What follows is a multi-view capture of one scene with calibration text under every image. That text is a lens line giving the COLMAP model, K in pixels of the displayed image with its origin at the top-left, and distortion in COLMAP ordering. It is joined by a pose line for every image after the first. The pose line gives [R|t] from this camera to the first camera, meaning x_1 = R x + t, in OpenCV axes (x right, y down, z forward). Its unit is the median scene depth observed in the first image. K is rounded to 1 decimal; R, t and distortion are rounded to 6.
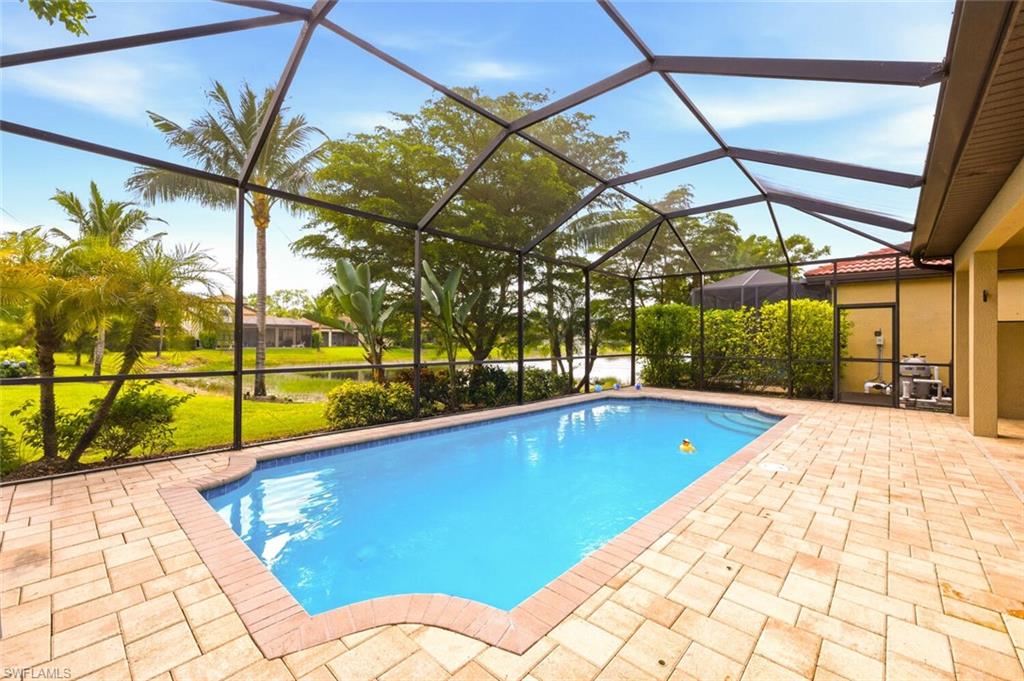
lens RADIAL K [[418.1, 0, 507.1], [0, 418.1, 336.9], [0, 0, 1]] dist [-0.013232, 0.007133]
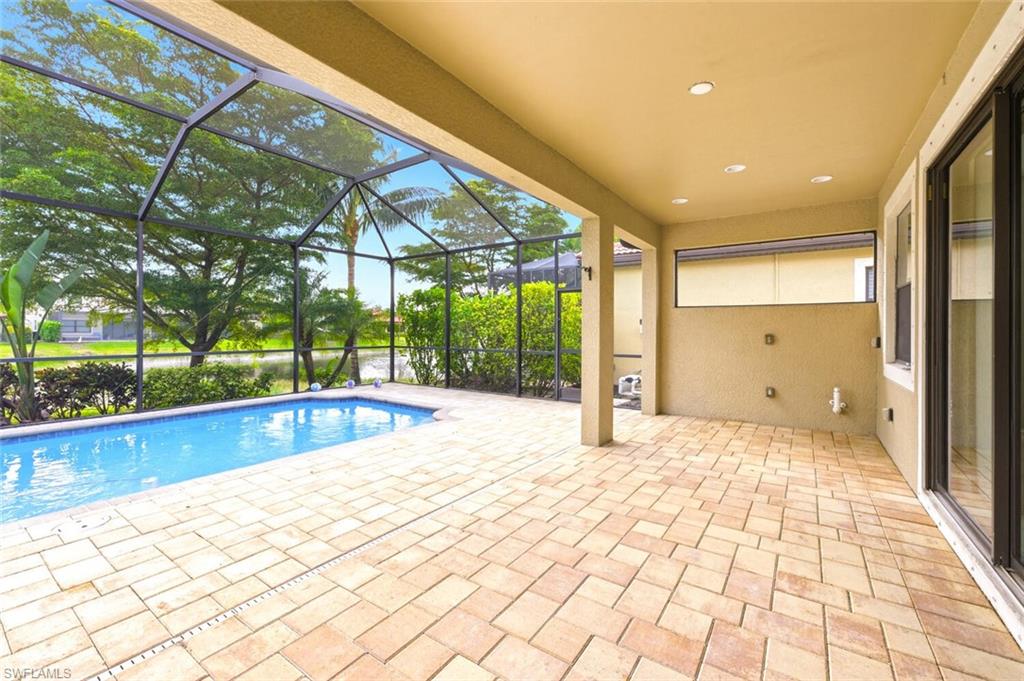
lens RADIAL K [[418.1, 0, 515.2], [0, 418.1, 333.3], [0, 0, 1]] dist [-0.013232, 0.007133]
pose [[0.991471, -0.008282, 0.130063, 0.265144], [0.006001, 0.999821, 0.017923, 0.003365], [-0.130188, -0.016990, 0.991344, 0.061341]]
